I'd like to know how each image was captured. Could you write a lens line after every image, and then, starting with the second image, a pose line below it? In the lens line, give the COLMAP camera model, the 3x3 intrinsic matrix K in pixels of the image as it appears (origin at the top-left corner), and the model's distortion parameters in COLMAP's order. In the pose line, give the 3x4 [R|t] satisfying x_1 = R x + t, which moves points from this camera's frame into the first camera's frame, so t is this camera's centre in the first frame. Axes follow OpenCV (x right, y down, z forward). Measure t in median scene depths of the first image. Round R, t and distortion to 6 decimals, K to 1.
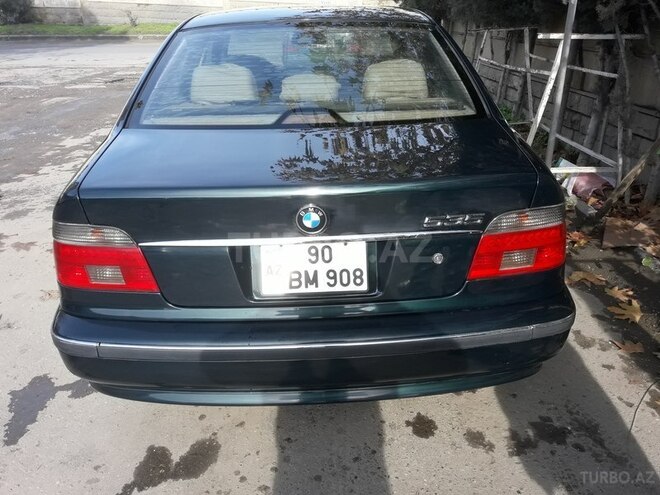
lens RADIAL K [[533.9, 0, 330.0], [0, 533.9, 247.5], [0, 0, 1]] dist [0.055511, -0.091580]
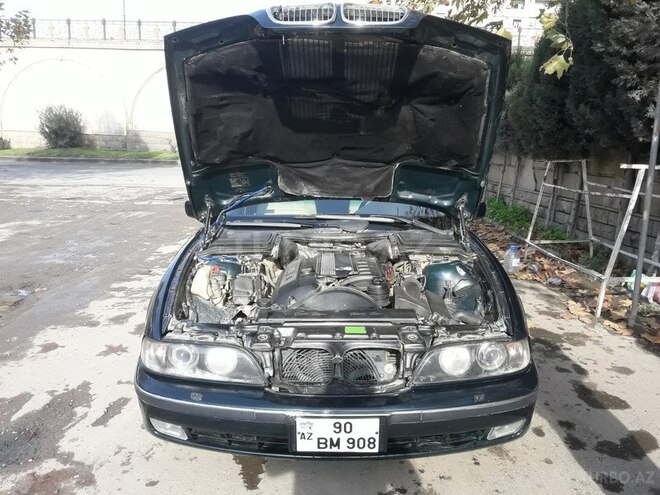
lens RADIAL K [[536.1, 0, 328.6], [0, 536.1, 257.6], [0, 0, 1]] dist [-0.014519, -0.008832]
pose [[0.999535, 0.024400, -0.018308, -0.156875], [-0.027589, 0.979136, -0.201322, 0.039841], [0.013014, 0.201733, 0.979354, -0.080307]]
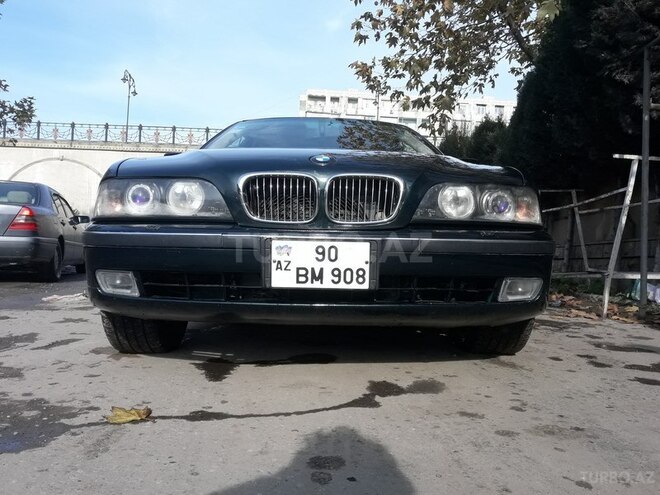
lens RADIAL K [[533.9, 0, 330.0], [0, 533.9, 247.5], [0, 0, 1]] dist [0.055511, -0.091580]
pose [[0.999281, 0.037807, -0.002828, -0.148646], [-0.035600, 0.910043, -0.412983, 0.198602], [-0.013040, 0.412787, 0.910734, 0.015813]]
